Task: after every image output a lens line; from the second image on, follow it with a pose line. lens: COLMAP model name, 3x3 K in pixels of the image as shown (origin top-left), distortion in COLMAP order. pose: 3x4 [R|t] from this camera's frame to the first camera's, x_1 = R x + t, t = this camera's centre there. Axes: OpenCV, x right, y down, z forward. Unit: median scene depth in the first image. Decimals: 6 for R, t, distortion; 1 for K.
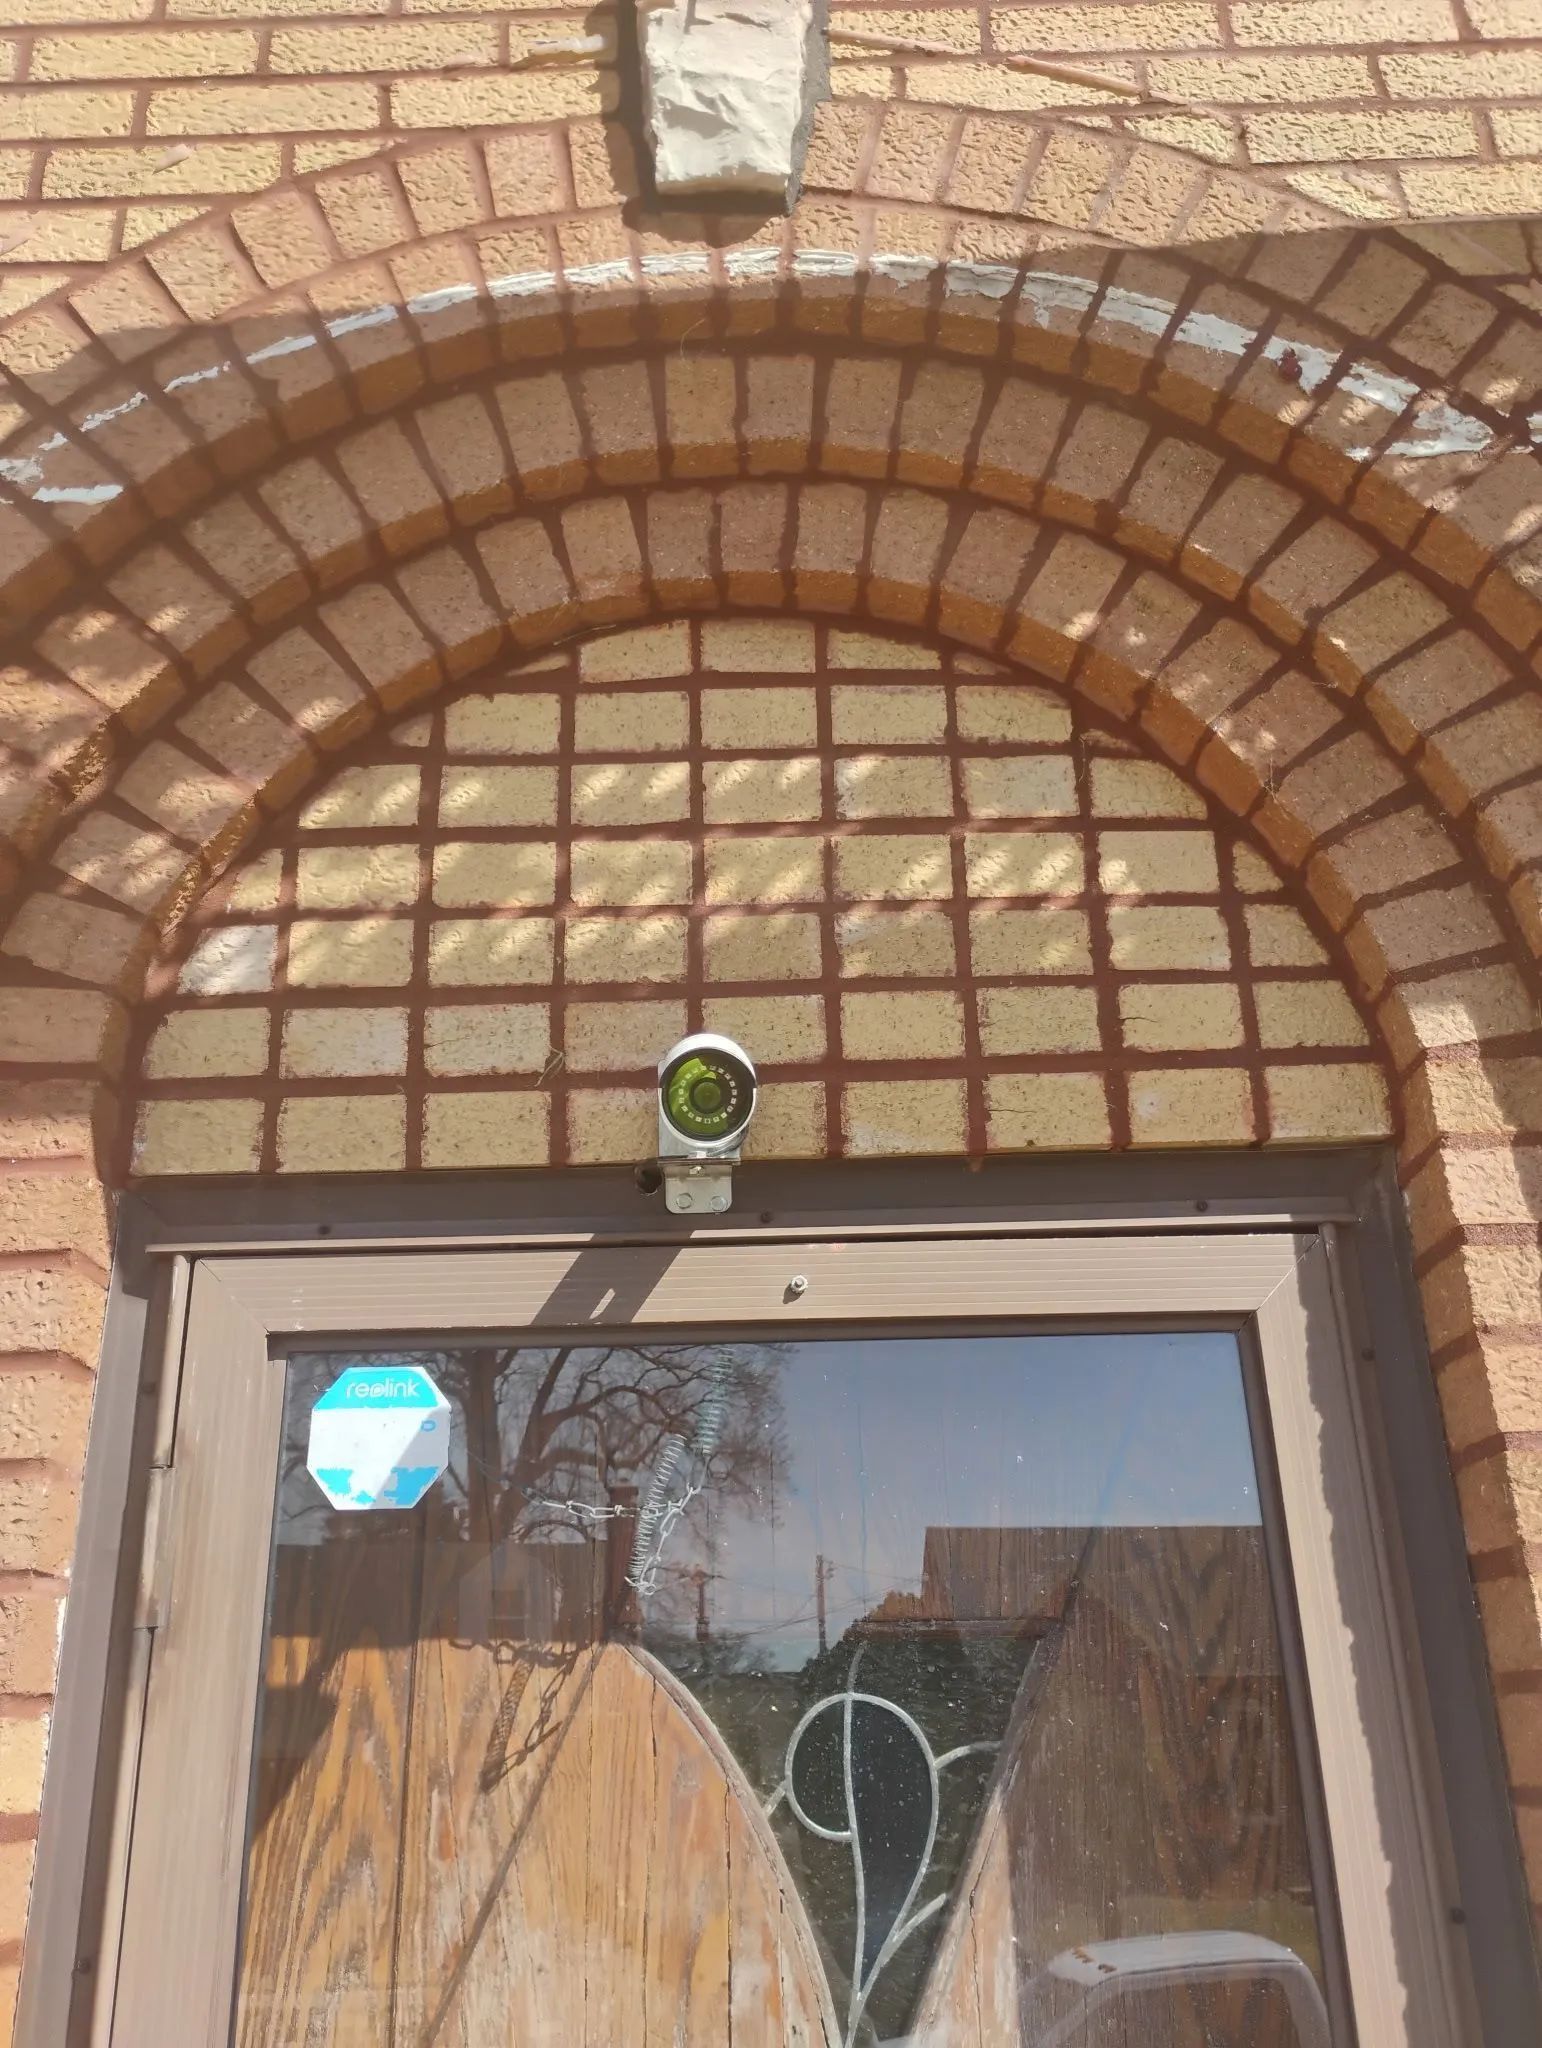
lens RADIAL K [[1713.0, 0, 756.6], [0, 1713.0, 1018.9], [0, 0, 1]] dist [0.047944, -0.065409]
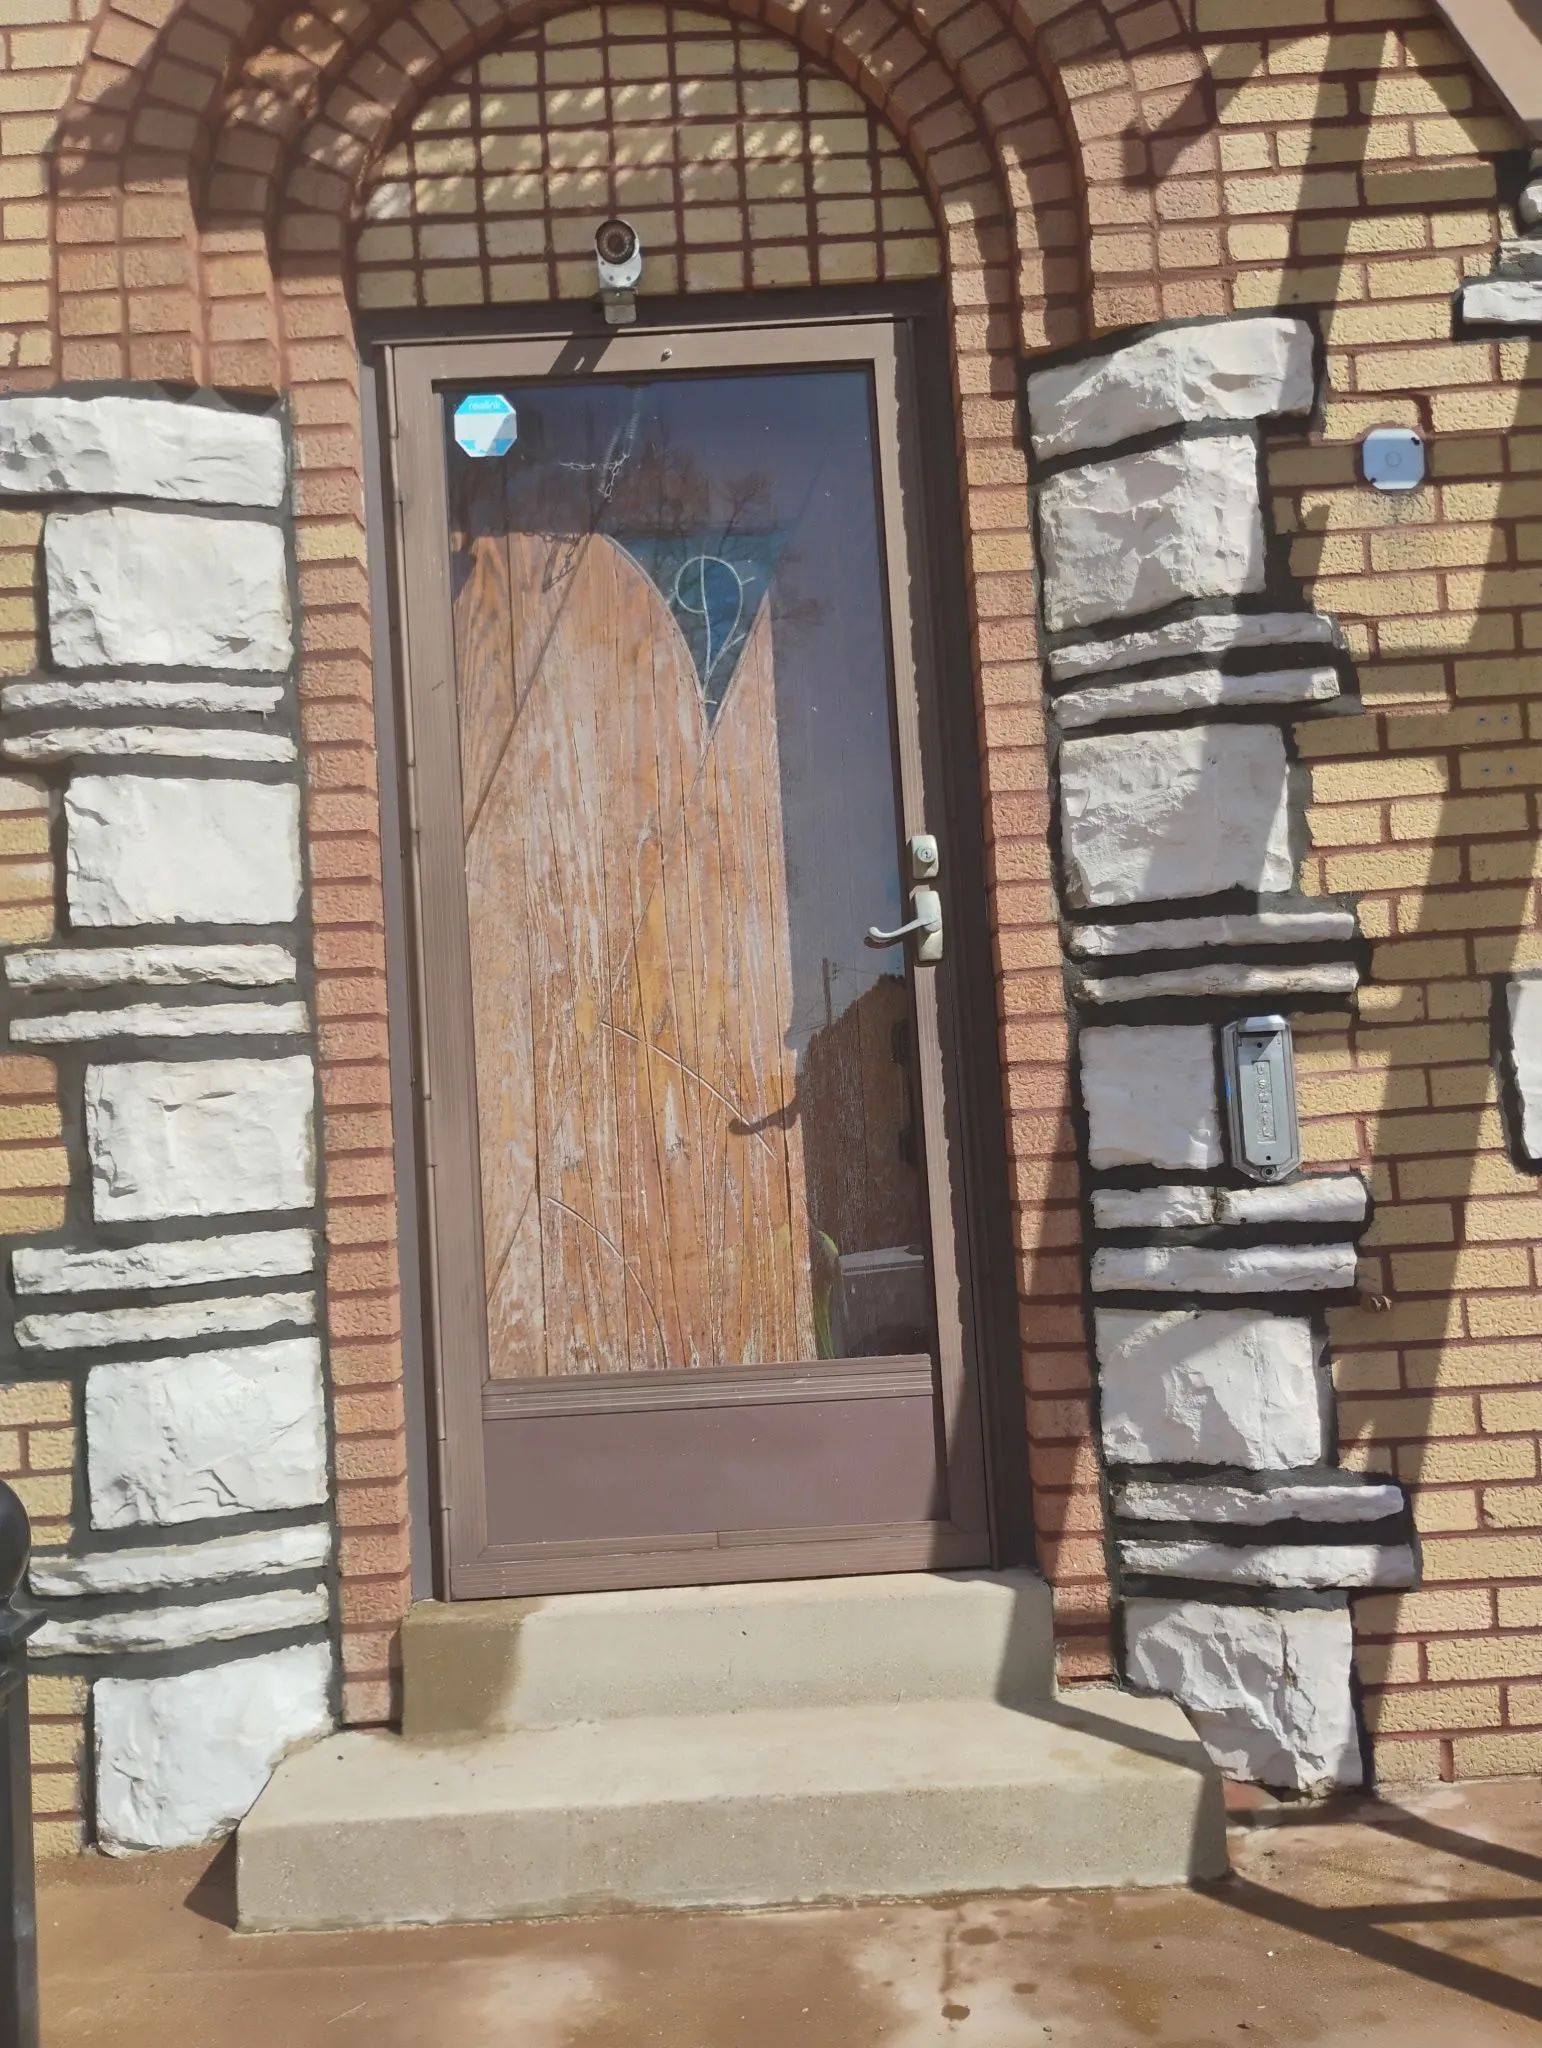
lens RADIAL K [[1713.0, 0, 787.7], [0, 1713.0, 1031.9], [0, 0, 1]] dist [0.047944, -0.065409]
pose [[0.999255, -0.037533, 0.009016, 0.121924], [0.032499, 0.944063, 0.328159, 0.248601], [-0.020828, -0.327621, 0.944579, -1.336986]]
